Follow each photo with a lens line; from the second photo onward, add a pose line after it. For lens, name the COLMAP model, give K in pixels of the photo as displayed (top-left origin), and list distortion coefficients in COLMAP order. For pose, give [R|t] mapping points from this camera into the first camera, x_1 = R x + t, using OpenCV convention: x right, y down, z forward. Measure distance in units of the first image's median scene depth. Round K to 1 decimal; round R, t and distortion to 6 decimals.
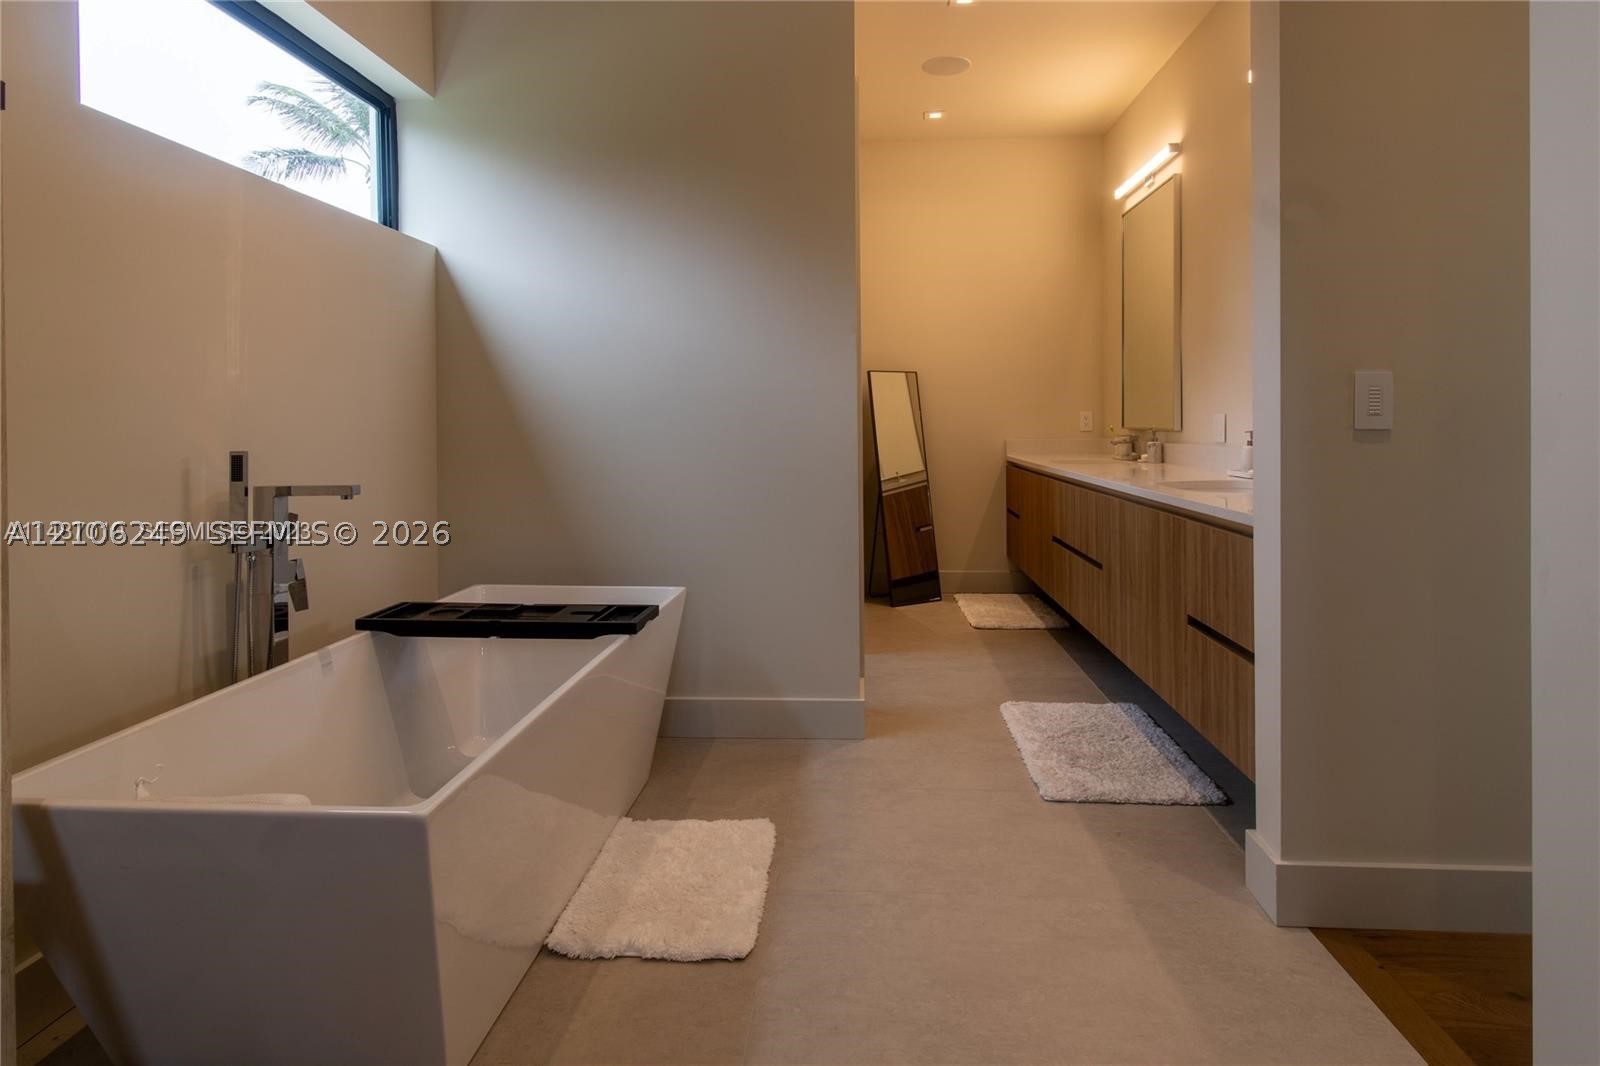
lens RADIAL K [[895.4, 0, 922.6], [0, 895.4, 555.0], [0, 0, 1]] dist [0.003241, -0.003309]
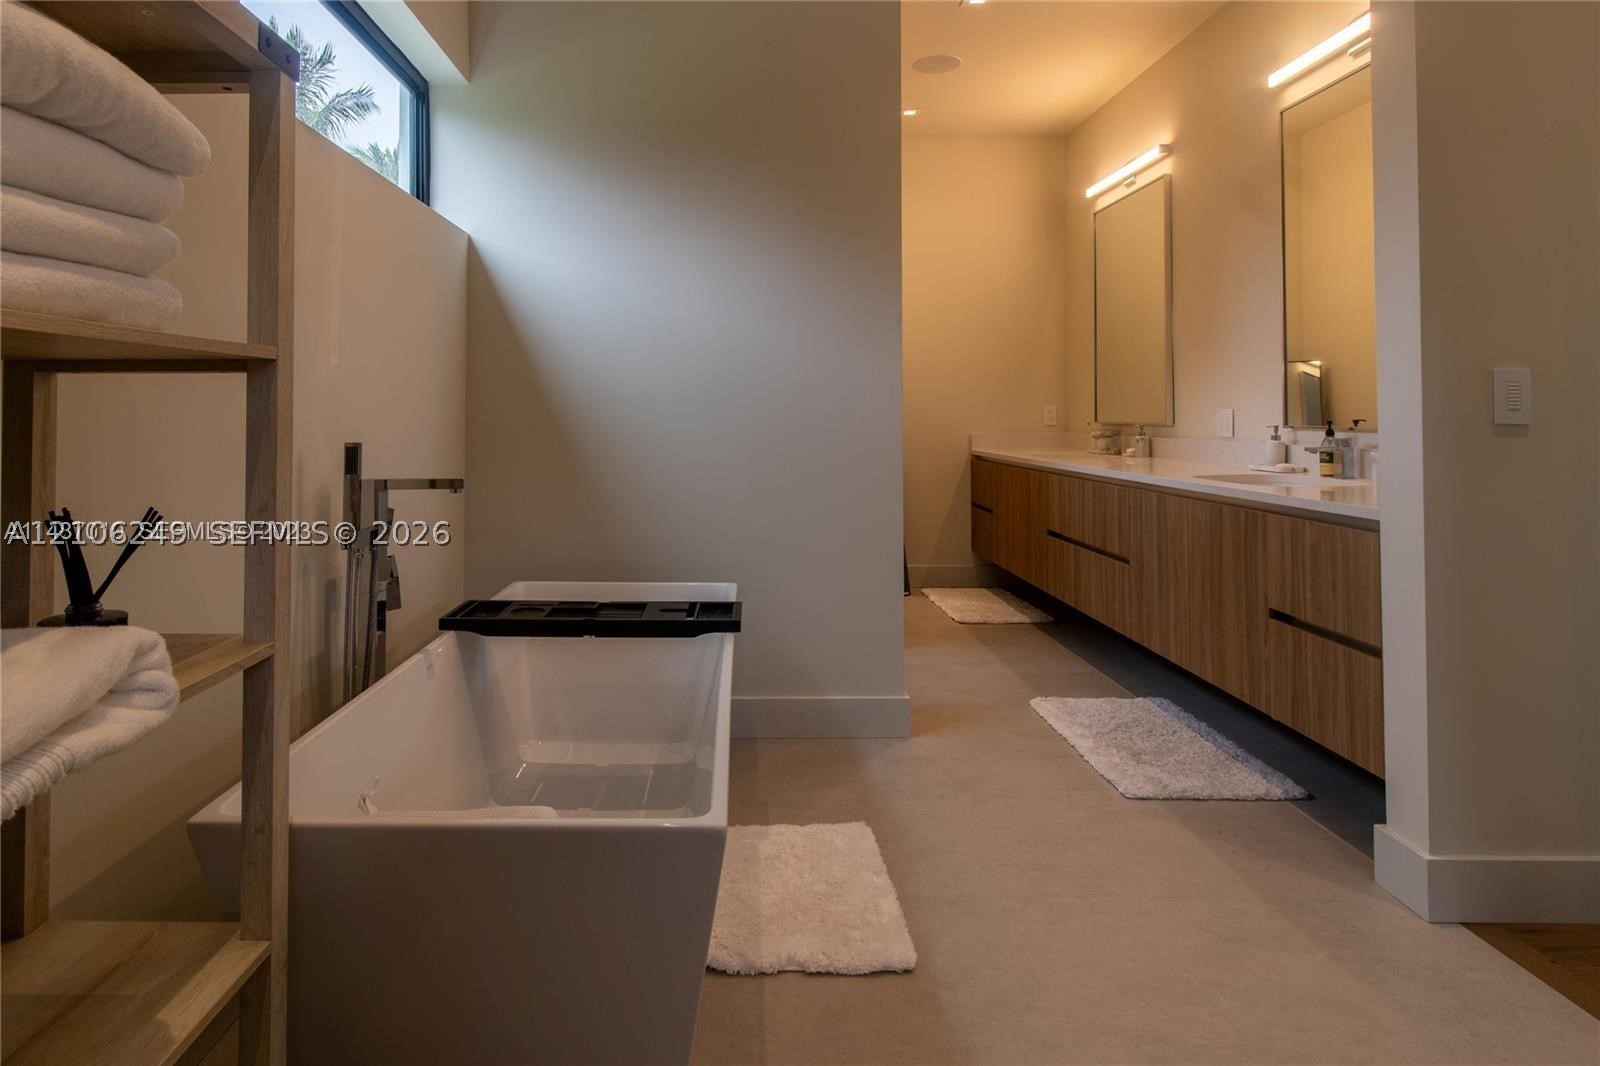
lens RADIAL K [[895.4, 0, 797.0], [0, 895.4, 523.0], [0, 0, 1]] dist [0.003241, -0.003309]
pose [[0.998753, -0.001571, 0.049901, -0.286982], [0.003043, 0.999562, -0.029439, -0.000837], [-0.049833, 0.029554, 0.998320, 0.025355]]
